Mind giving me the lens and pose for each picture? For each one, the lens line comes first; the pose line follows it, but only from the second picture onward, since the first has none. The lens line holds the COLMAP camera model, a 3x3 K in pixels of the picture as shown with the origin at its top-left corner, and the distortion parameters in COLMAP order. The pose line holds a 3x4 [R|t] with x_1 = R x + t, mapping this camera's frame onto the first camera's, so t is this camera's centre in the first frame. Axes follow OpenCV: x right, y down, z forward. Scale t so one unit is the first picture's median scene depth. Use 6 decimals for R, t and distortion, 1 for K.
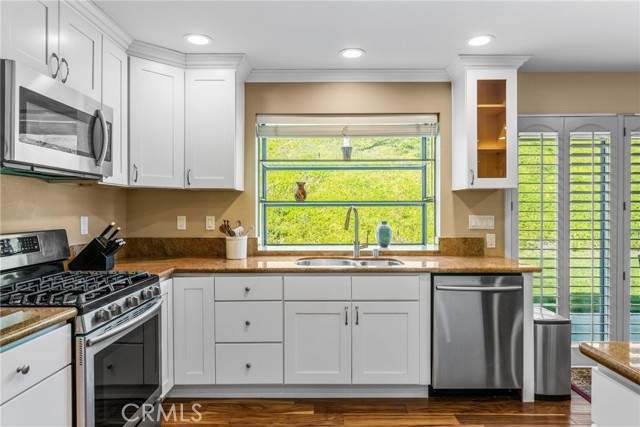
lens RADIAL K [[384.4, 0, 320.0], [0, 384.4, 213.5], [0, 0, 1]] dist [-0.003766, -0.000228]
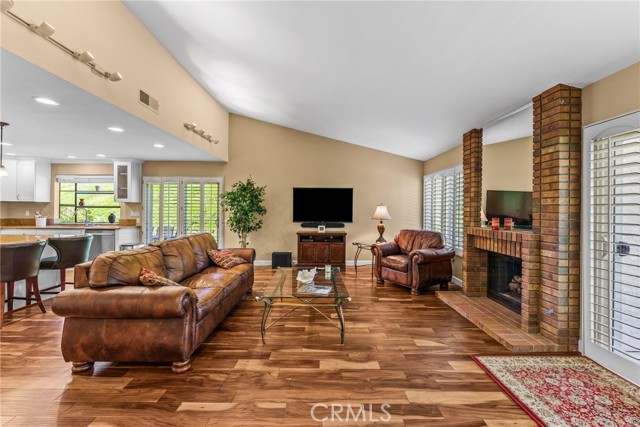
lens RADIAL K [[257.3, 0, 320.5], [0, 257.3, 208.9], [0, 0, 1]] dist [0.001133, 0.000269]
pose [[0.999928, 0.007543, 0.009292, 1.848329], [-0.007412, 0.999874, -0.014035, 0.003838], [-0.009397, 0.013965, 0.999858, -0.943612]]
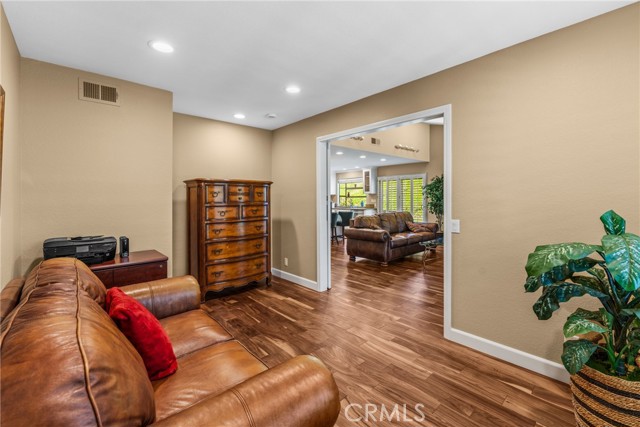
lens RADIAL K [[274.2, 0, 323.6], [0, 274.2, 198.3], [0, 0, 1]] dist [-0.000357, 0.000044]
pose [[0.682494, -0.001510, -0.730889, 2.468090], [-0.005387, 0.999960, -0.007096, 0.019924], [0.730871, 0.008781, 0.682459, -1.679997]]
